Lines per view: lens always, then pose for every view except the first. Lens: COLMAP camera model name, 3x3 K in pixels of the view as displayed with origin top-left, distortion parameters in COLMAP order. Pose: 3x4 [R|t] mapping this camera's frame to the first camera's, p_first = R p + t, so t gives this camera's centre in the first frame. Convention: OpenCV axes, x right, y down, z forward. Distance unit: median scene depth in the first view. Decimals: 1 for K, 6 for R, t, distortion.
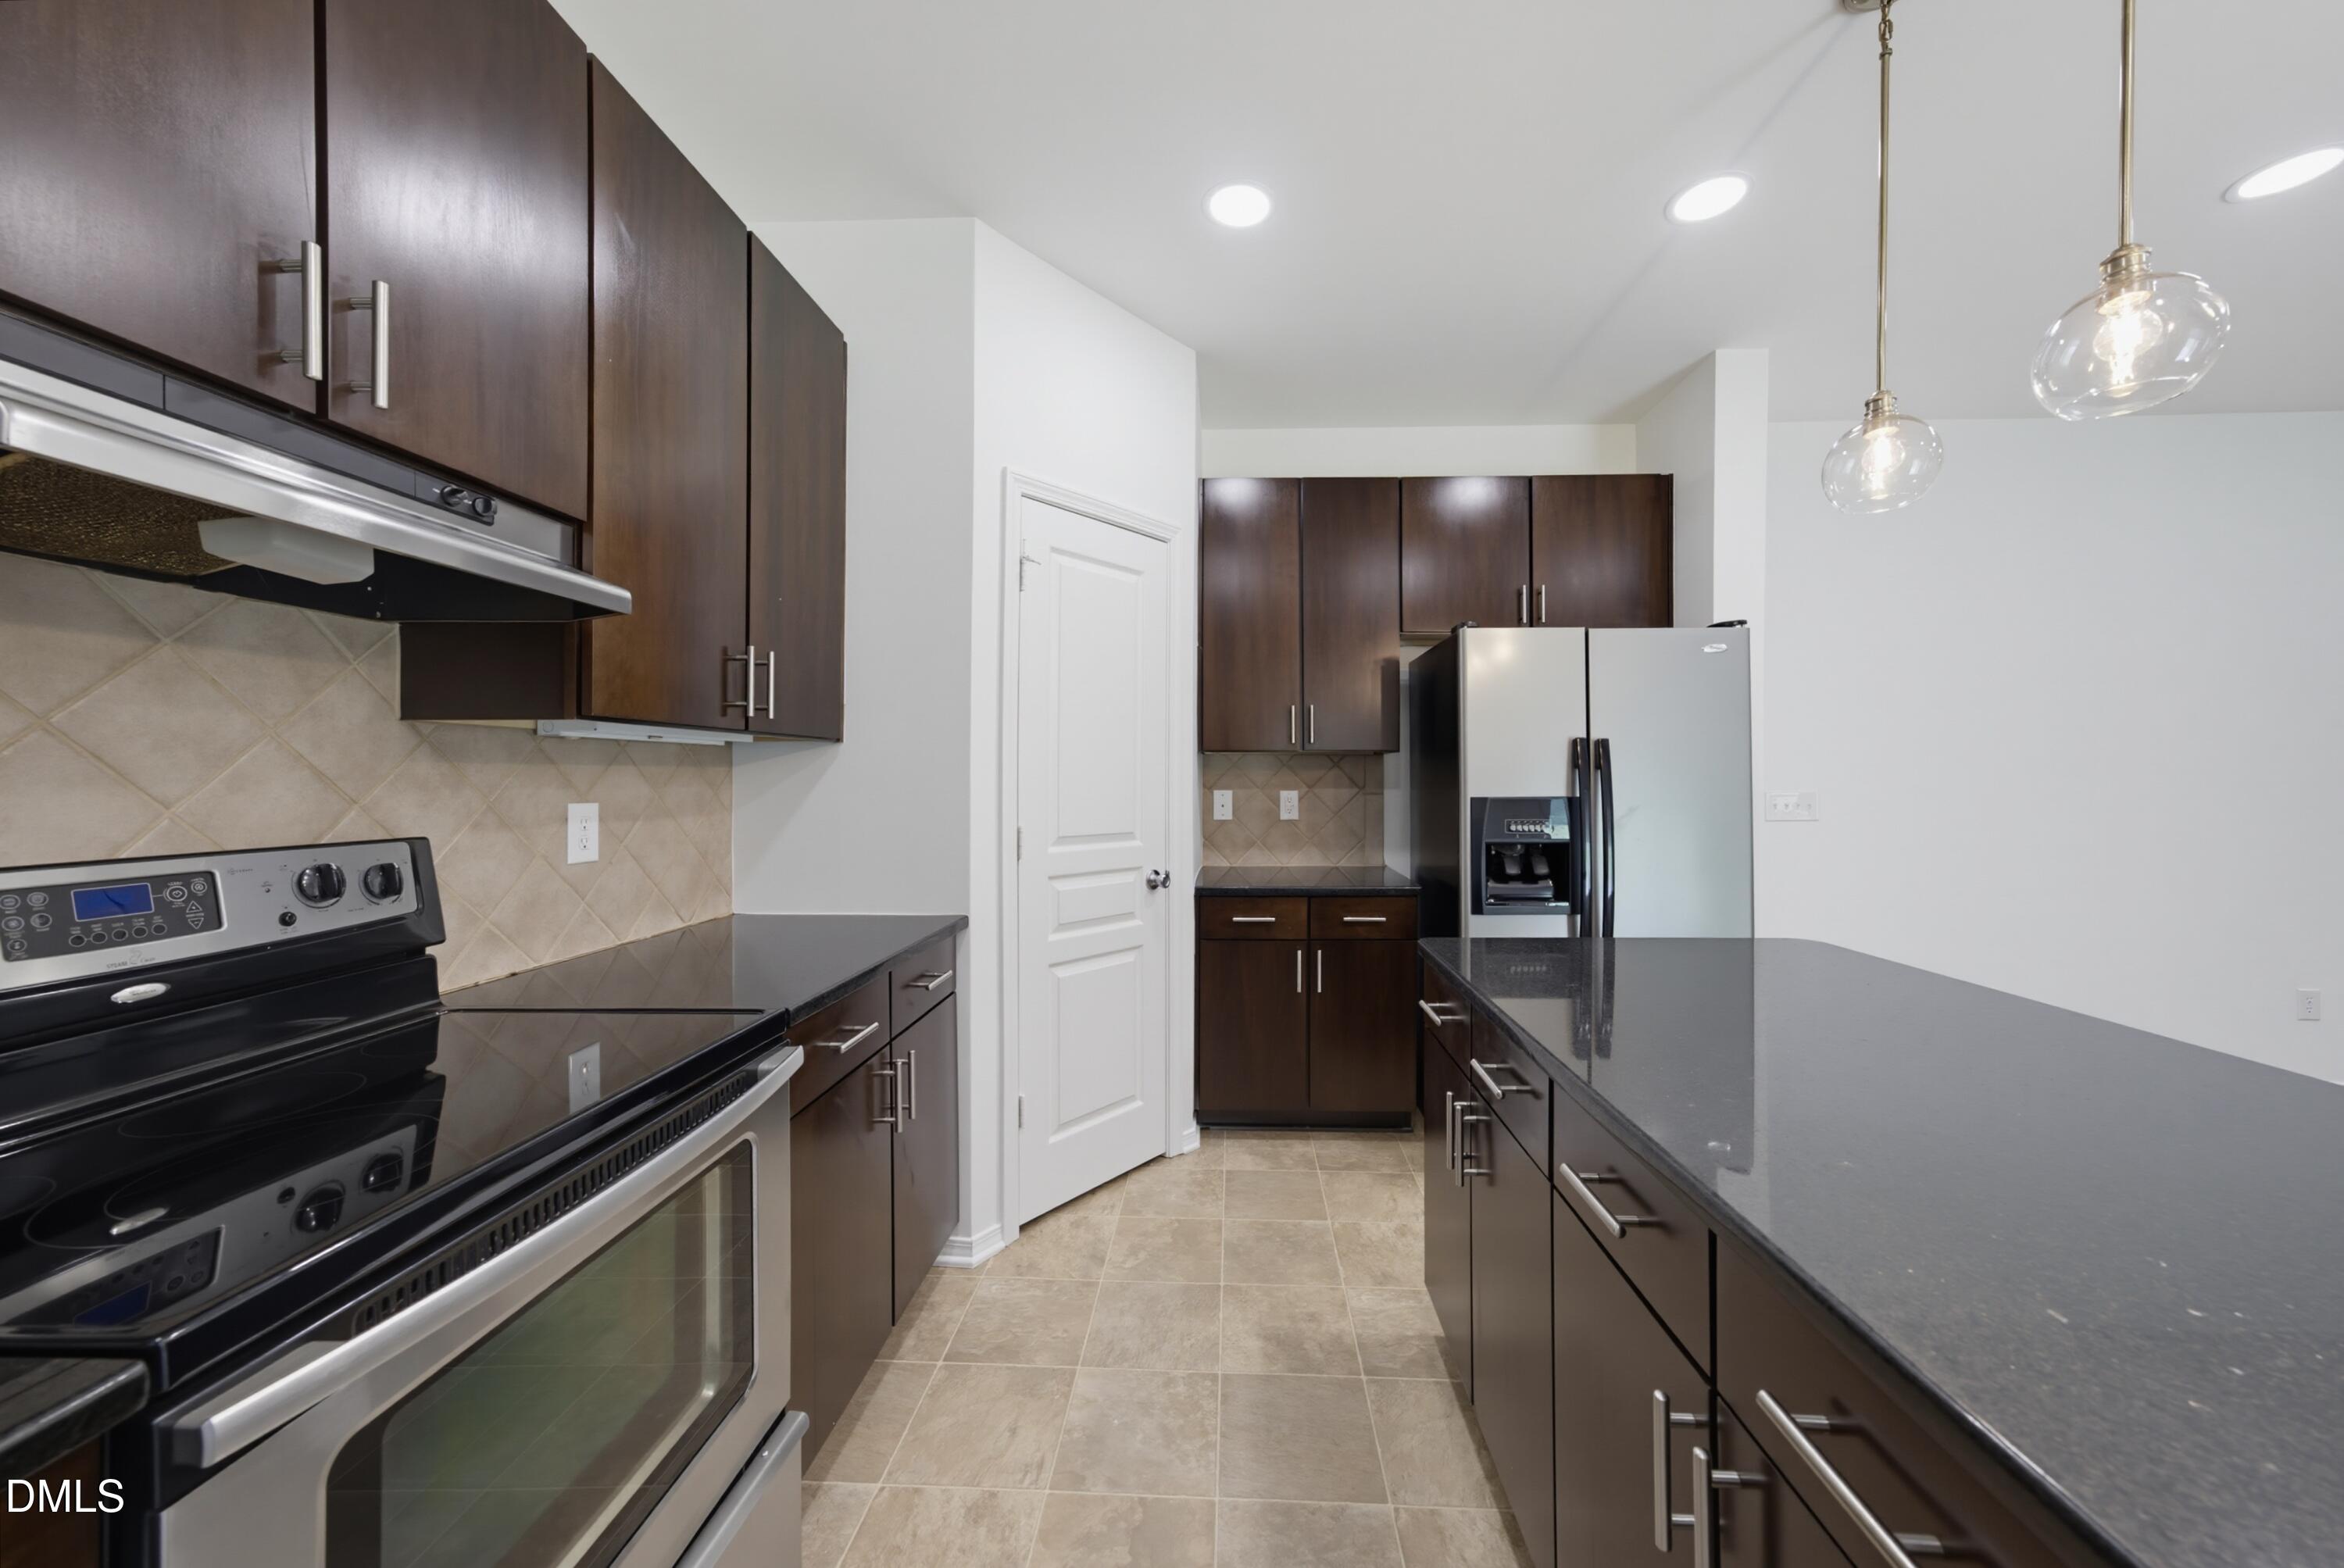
lens RADIAL K [[812.9, 0, 1215.2], [0, 812.9, 775.1], [0, 0, 1]] dist [-0.008450, 0.005560]
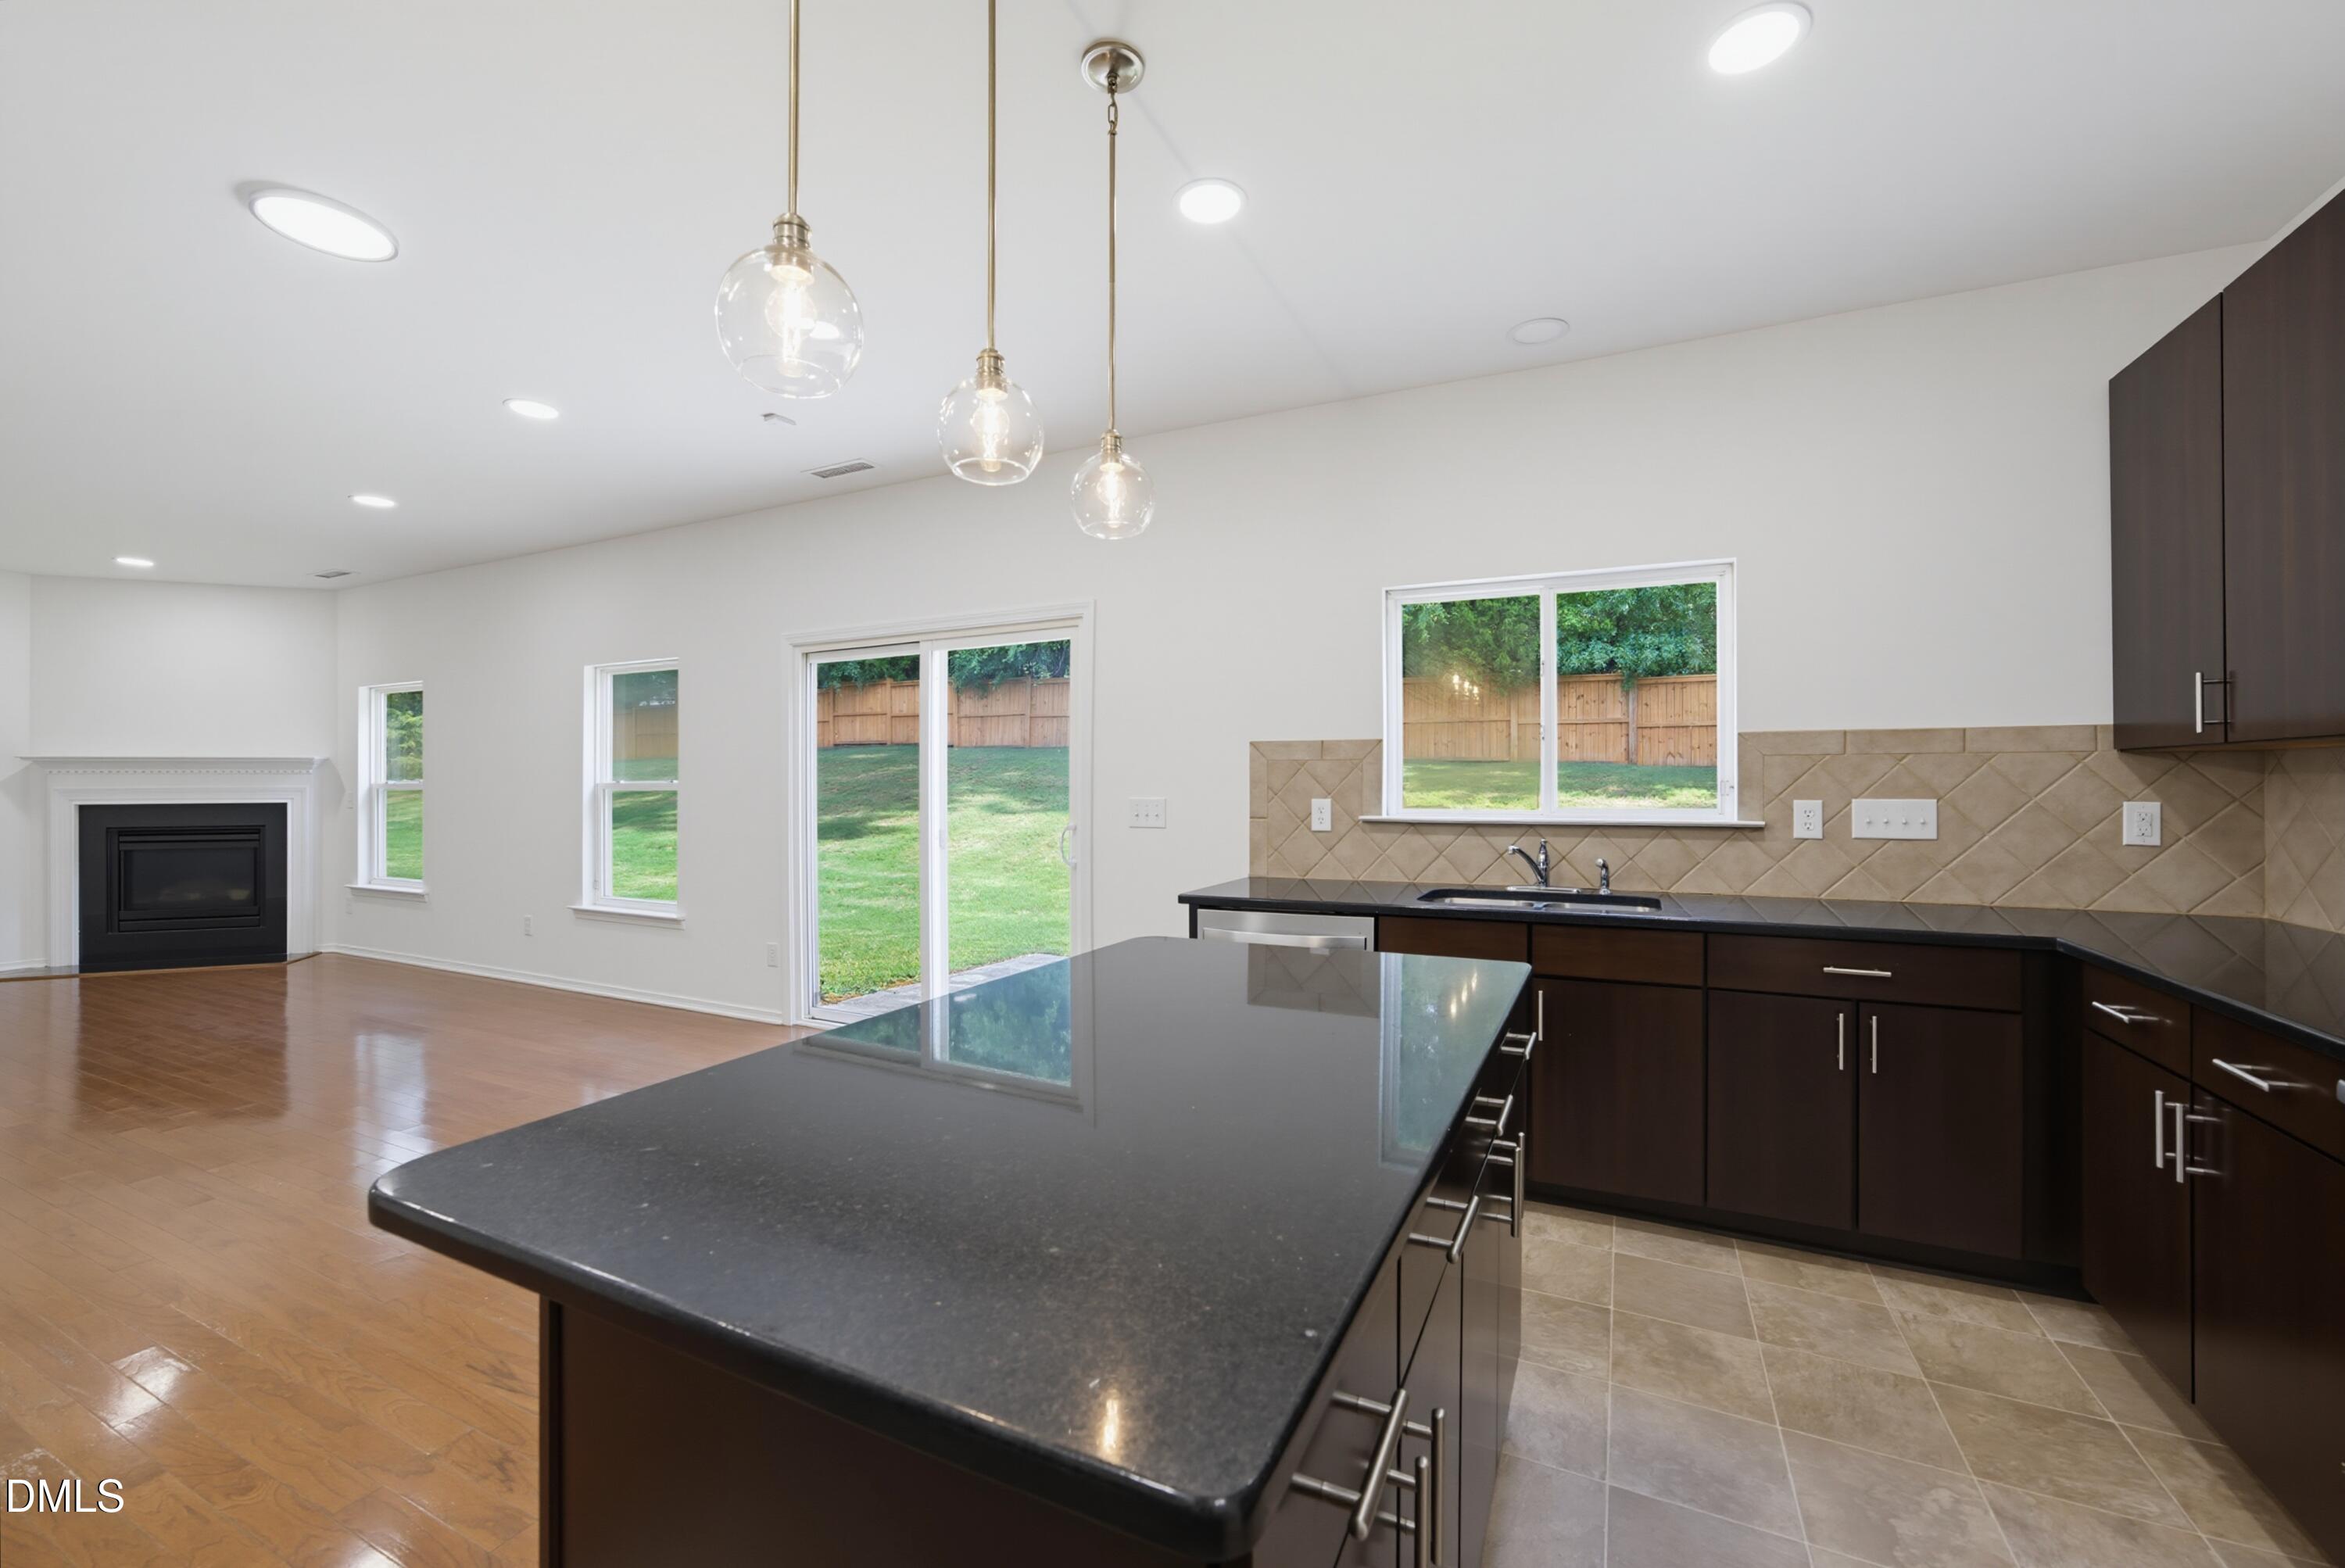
lens RADIAL K [[922.6, 0, 1190.4], [0, 922.6, 782.5], [0, 0, 1]] dist [-0.023053, 0.007812]
pose [[-0.925216, 0.000118, 0.379440, 0.094725], [0.000023, 1.000000, -0.000255, 0.004045], [-0.379440, -0.000227, -0.925216, 0.931124]]
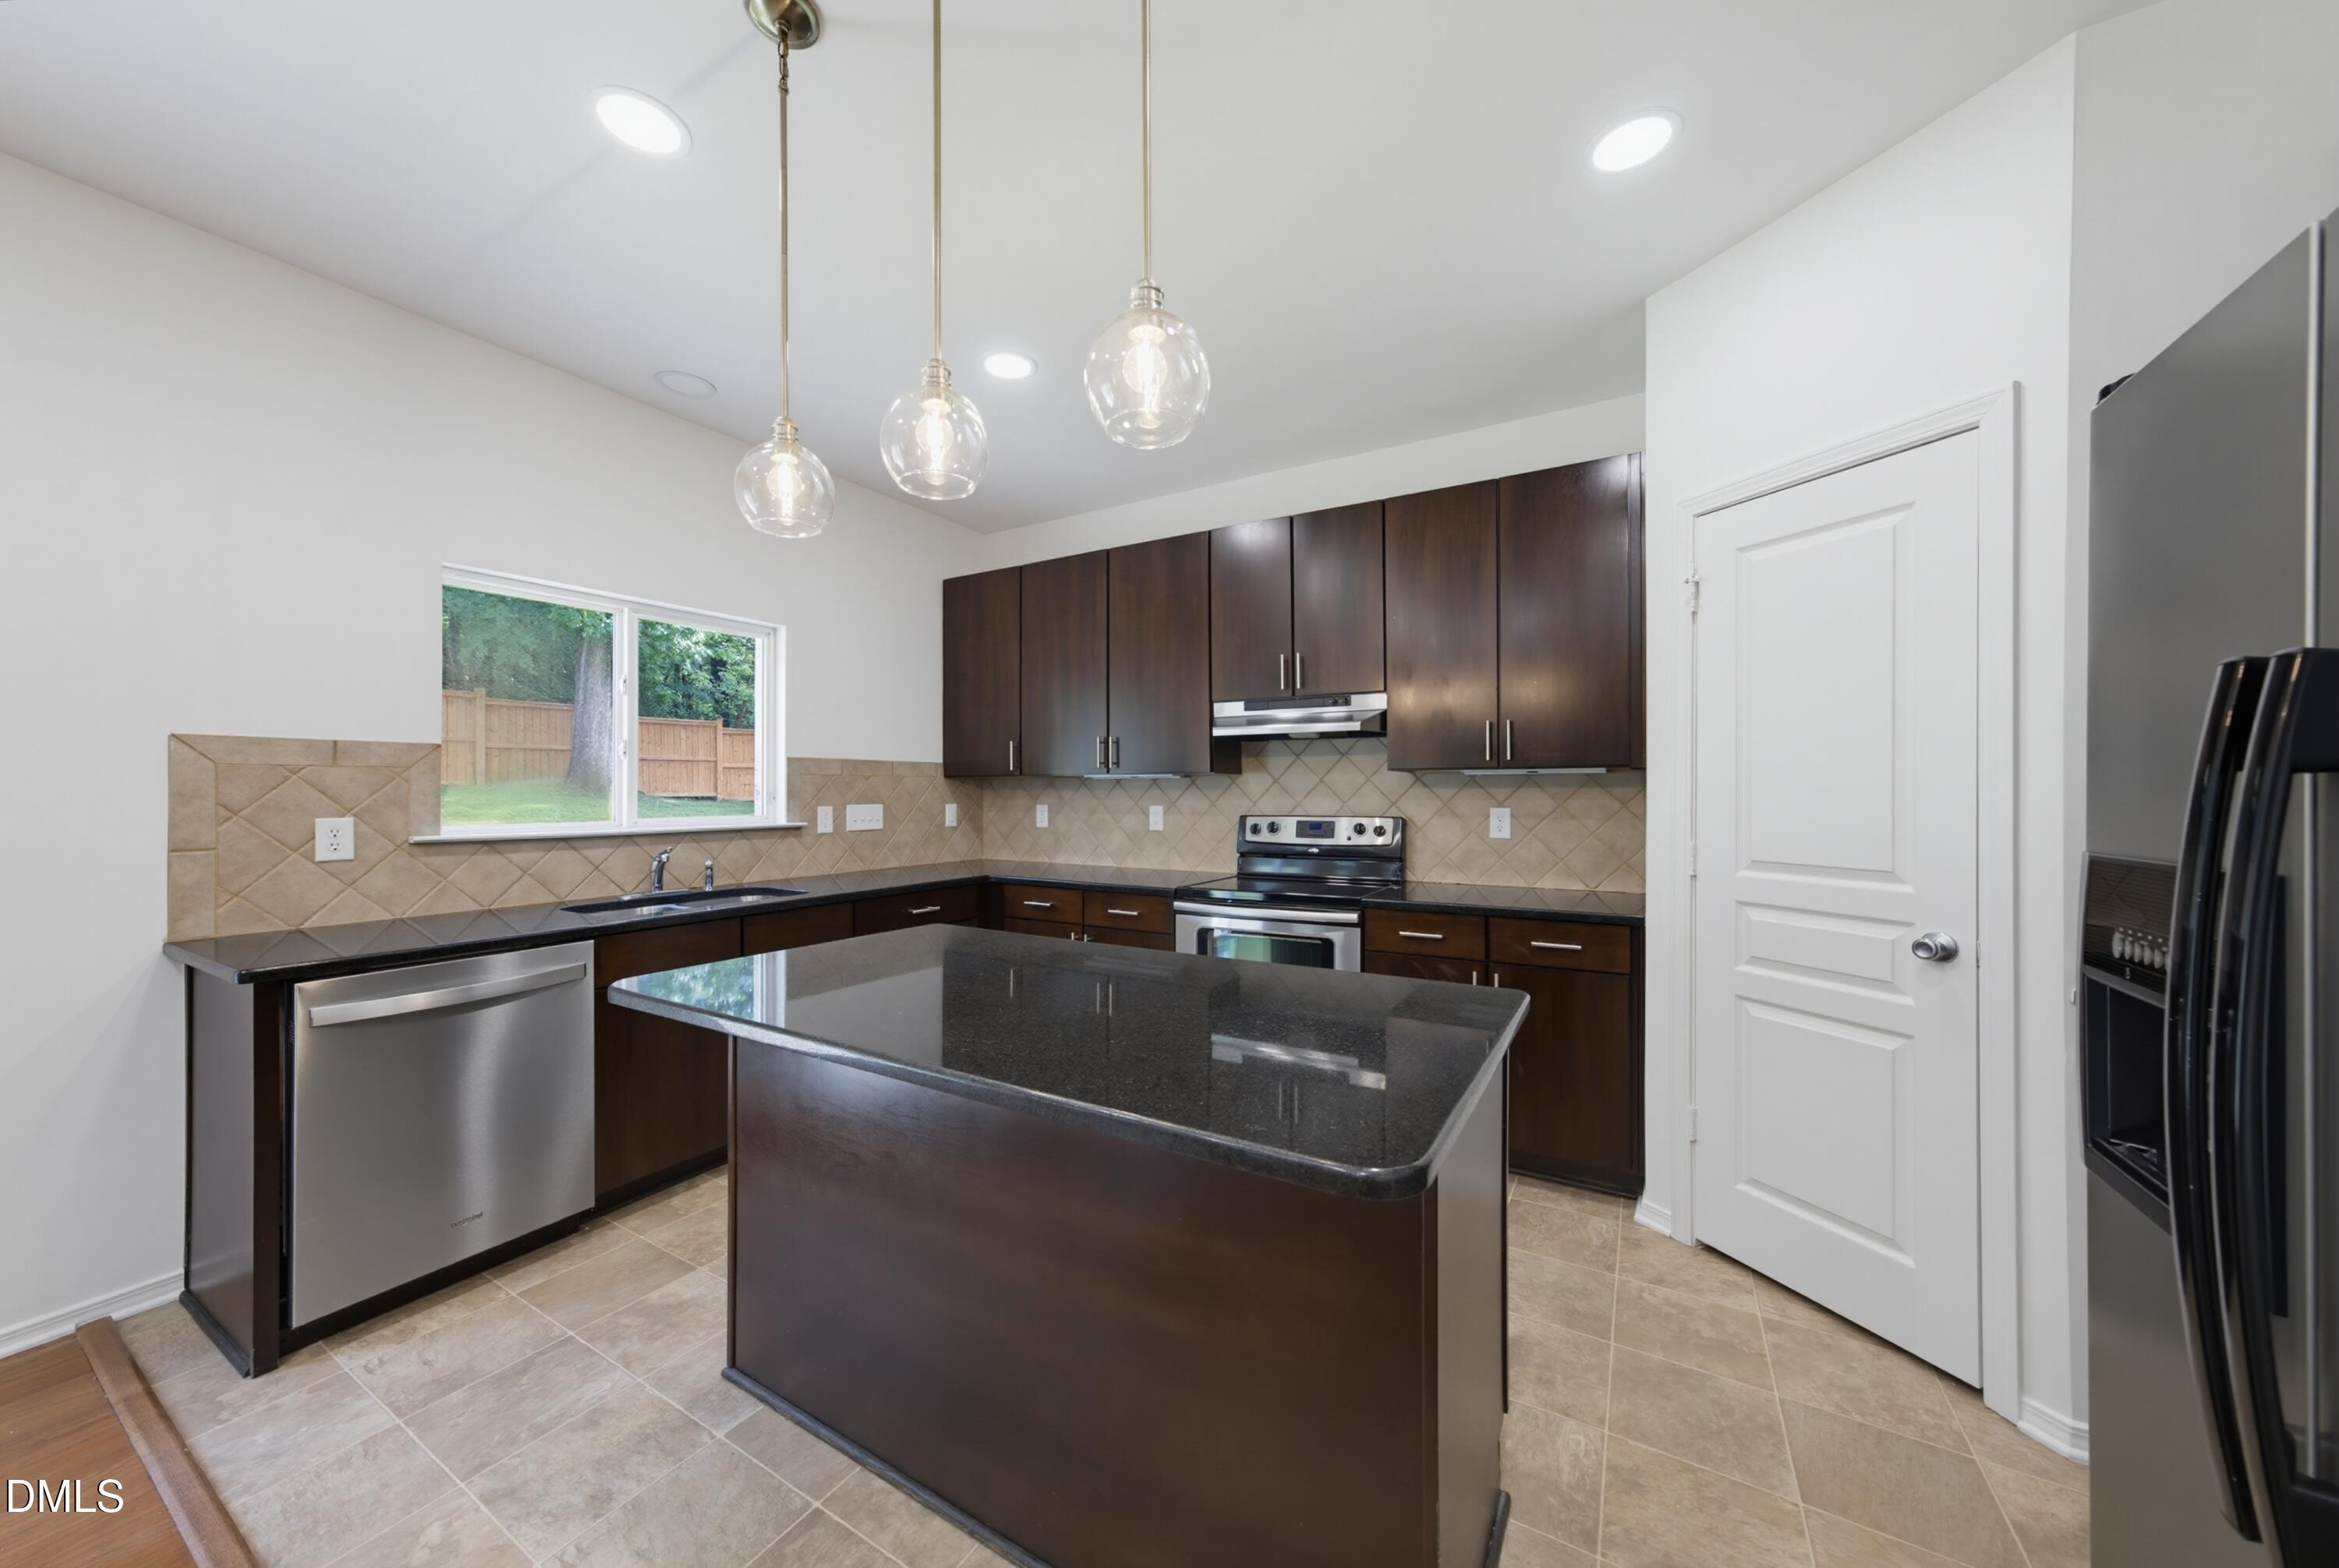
lens RADIAL K [[811.2, 0, 1165.1], [0, 811.2, 789.6], [0, 0, 1]] dist [-0.008450, 0.005560]
pose [[-0.461238, -0.002847, -0.887272, 0.817539], [0.001543, 0.999991, -0.004011, 0.002098], [0.887275, -0.003219, -0.461229, 0.798284]]
